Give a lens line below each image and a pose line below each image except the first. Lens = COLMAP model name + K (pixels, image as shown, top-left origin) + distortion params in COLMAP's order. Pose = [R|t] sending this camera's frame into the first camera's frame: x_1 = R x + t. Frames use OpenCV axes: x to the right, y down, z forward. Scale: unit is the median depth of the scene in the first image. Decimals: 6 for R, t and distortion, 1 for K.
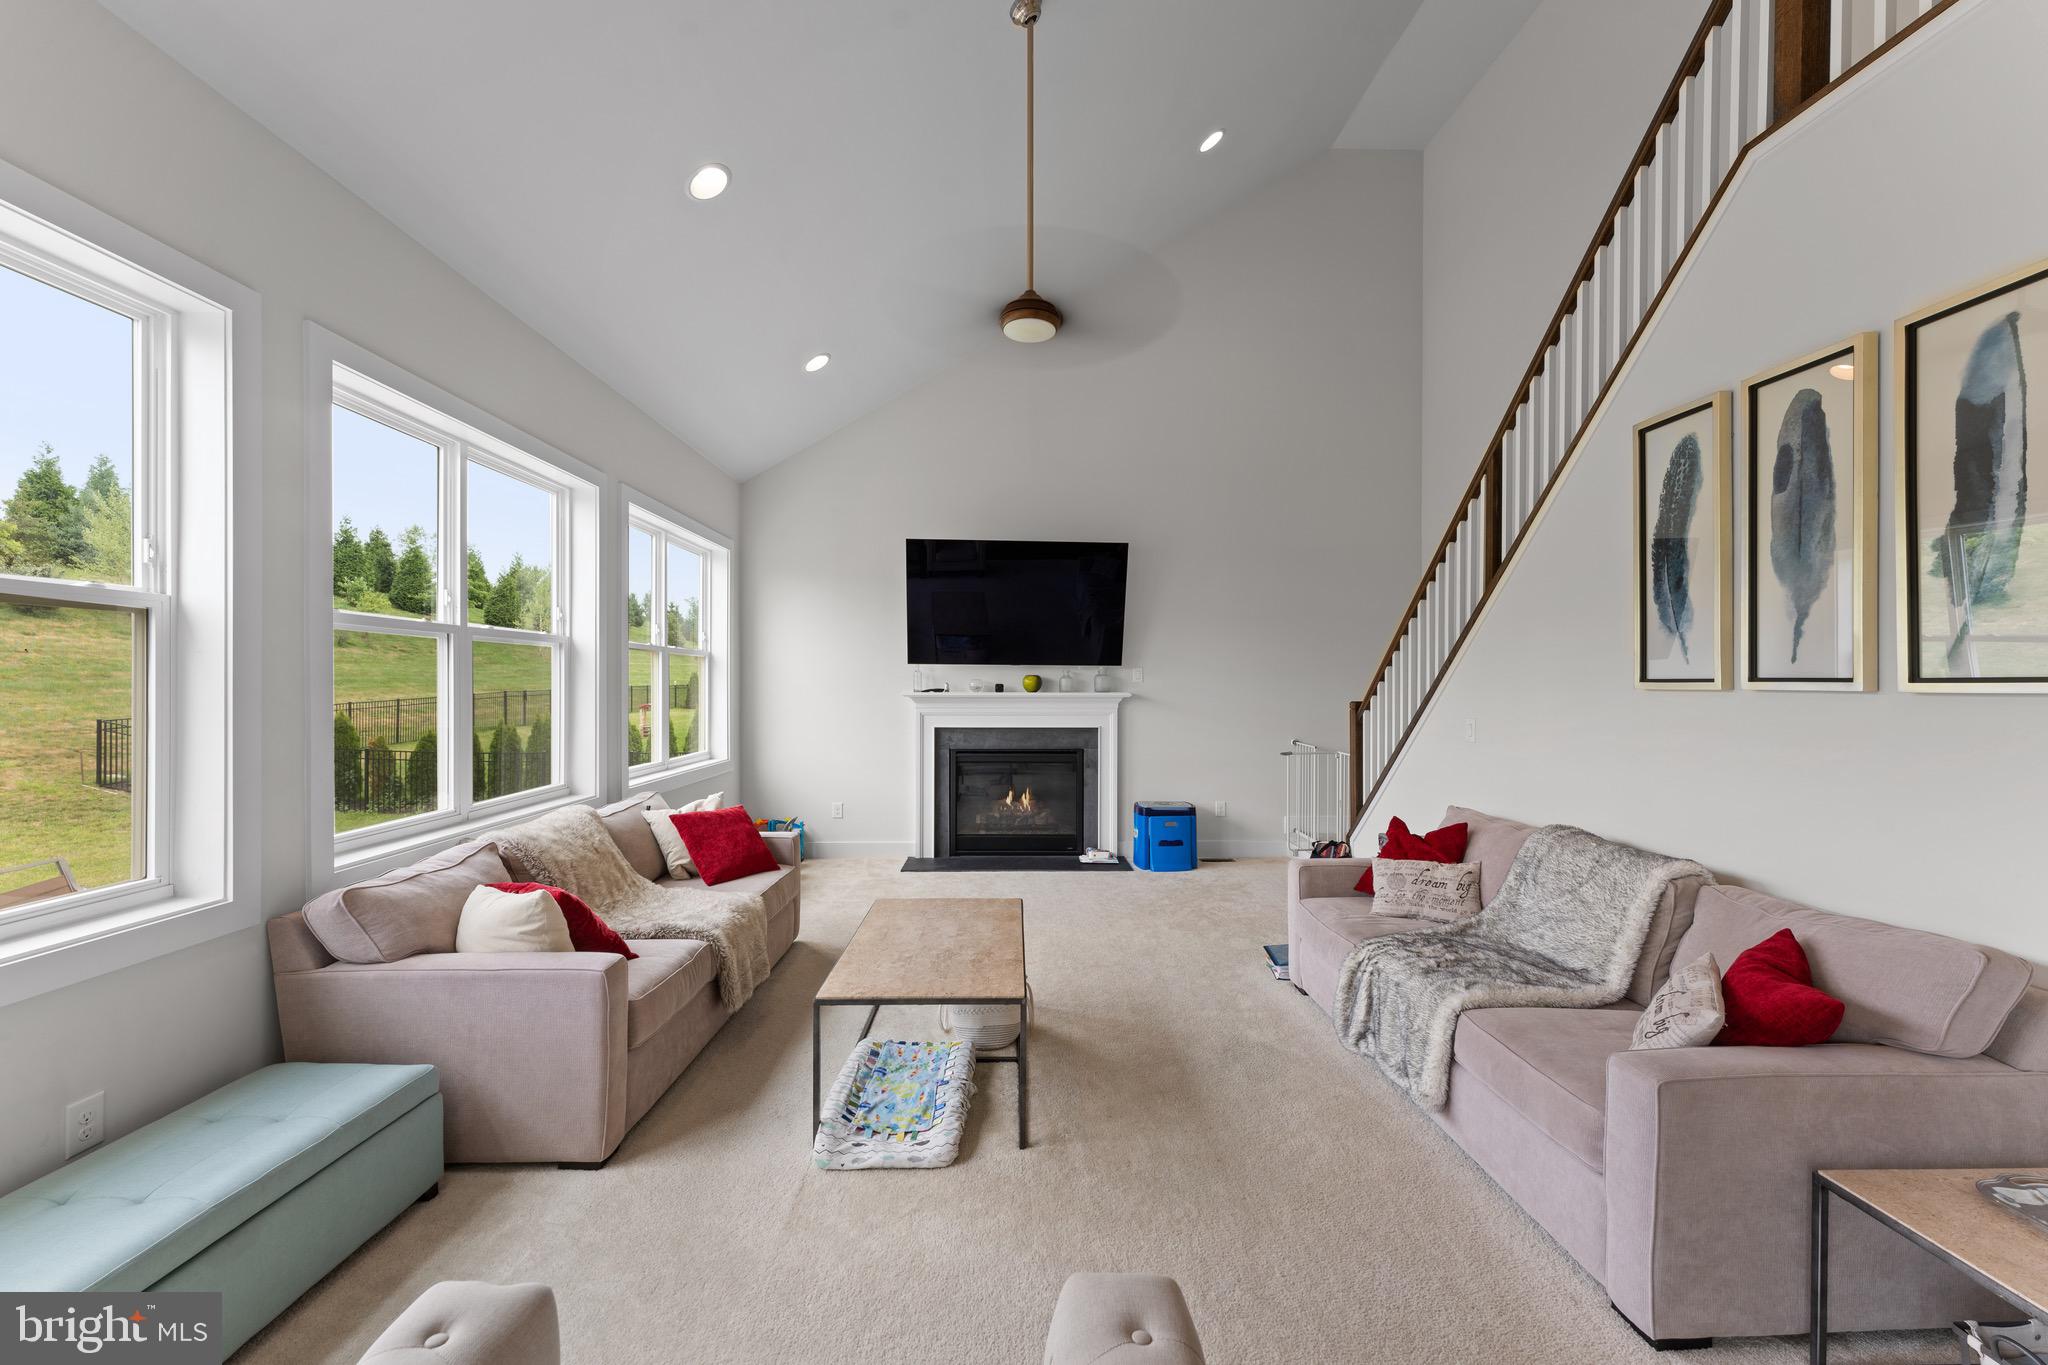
lens RADIAL K [[821.3, 0, 1025.5], [0, 821.3, 696.8], [0, 0, 1]] dist [-0.000974, 0.000248]
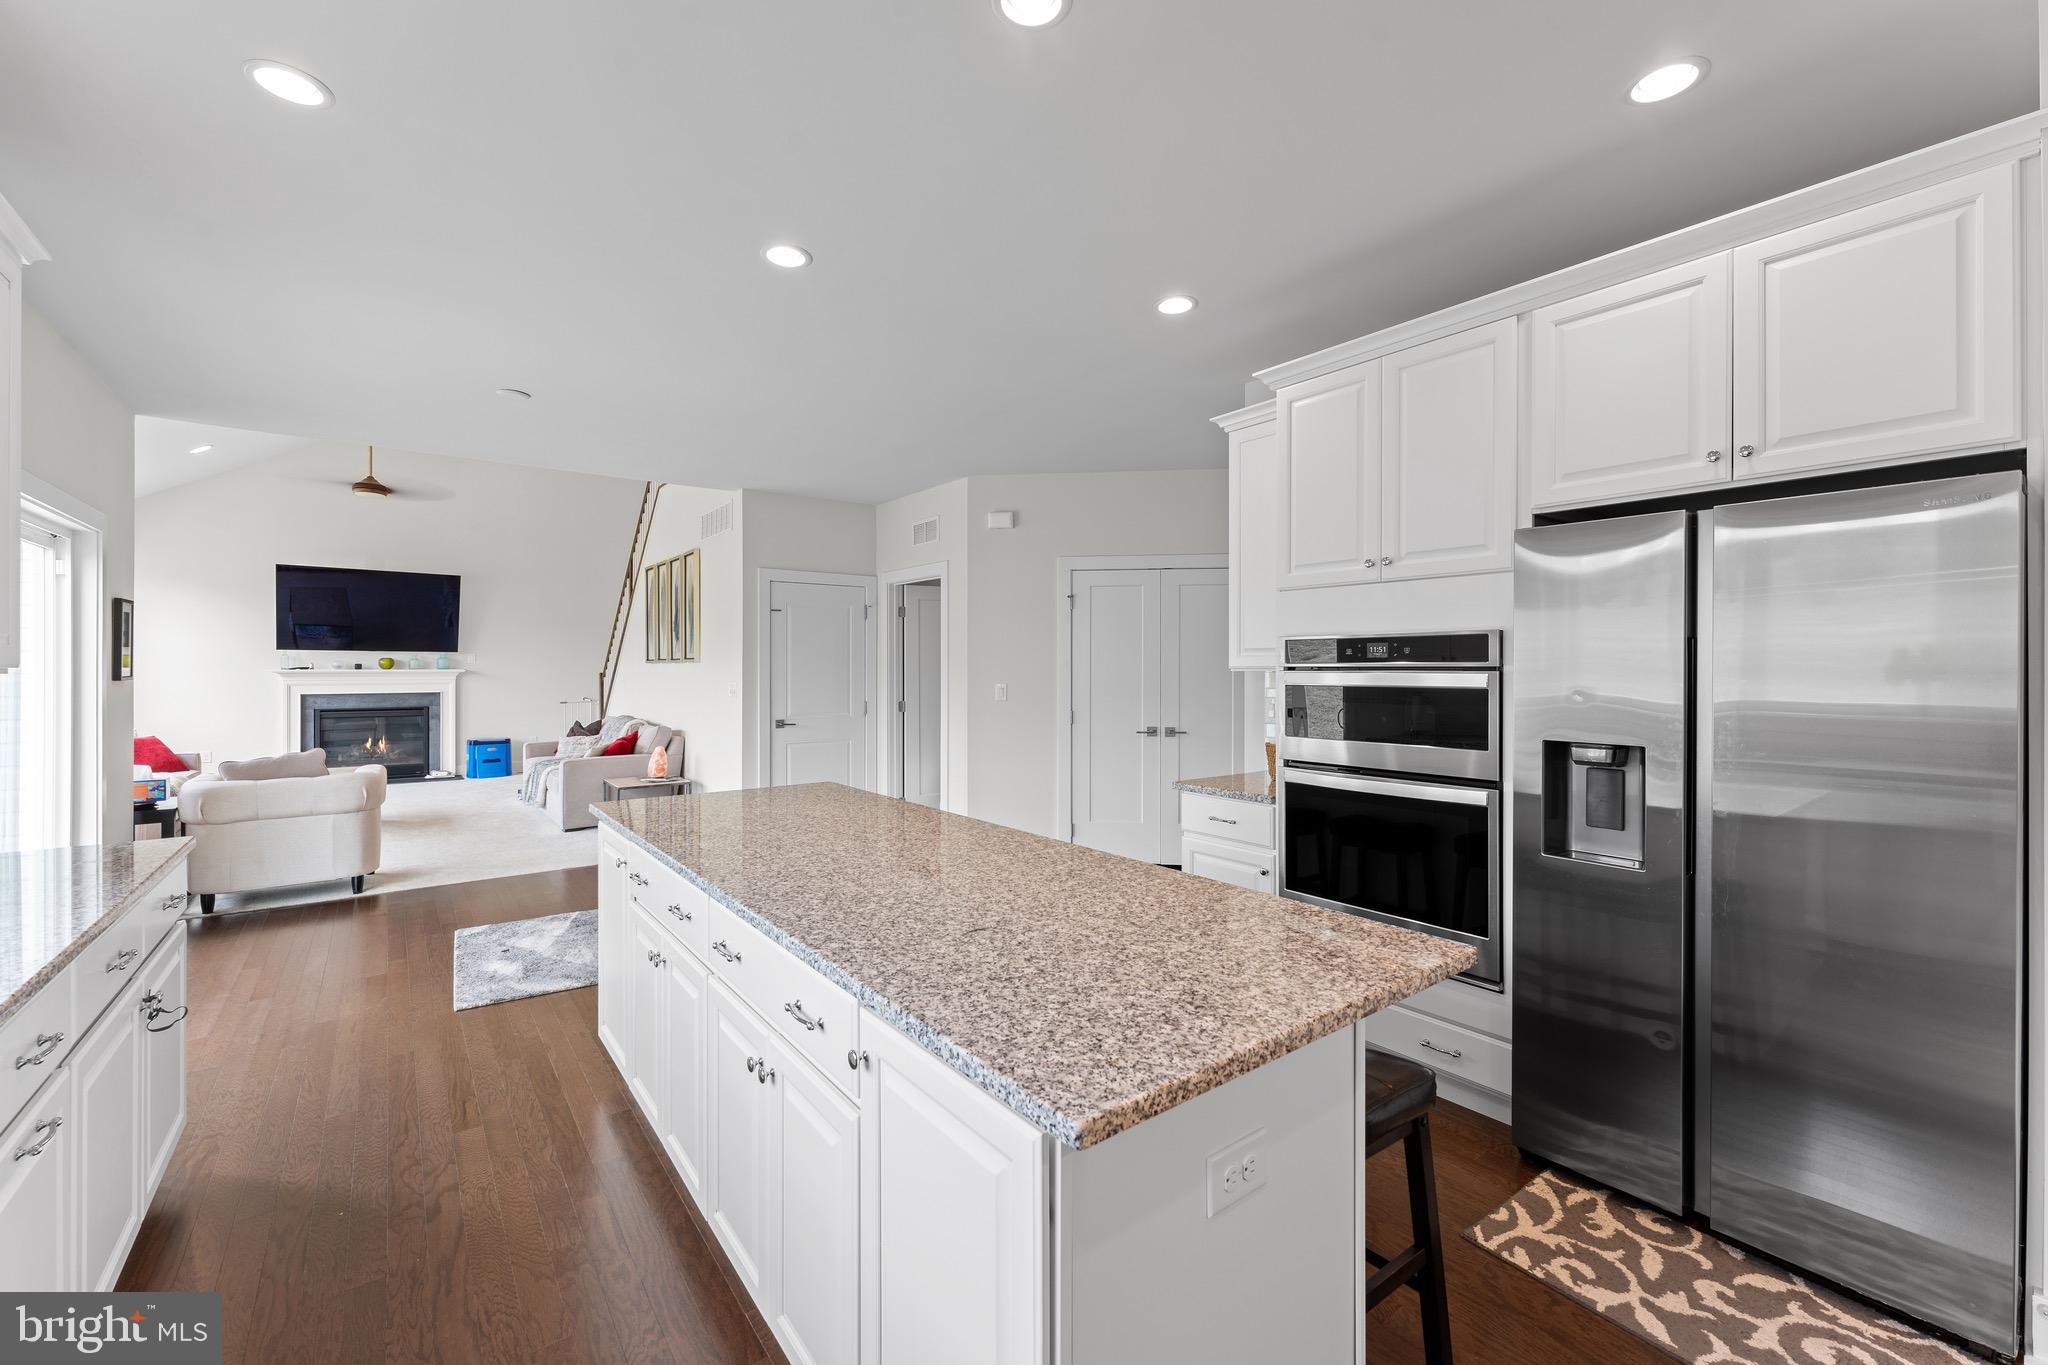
lens RADIAL K [[821.3, 0, 1019.9], [0, 821.3, 664.8], [0, 0, 1]] dist [-0.000974, 0.000248]
pose [[0.808129, 0.000403, 0.589006, 0.061414], [0.012752, 0.999753, -0.018181, 0.028767], [-0.588868, 0.022204, 0.807924, -0.915904]]
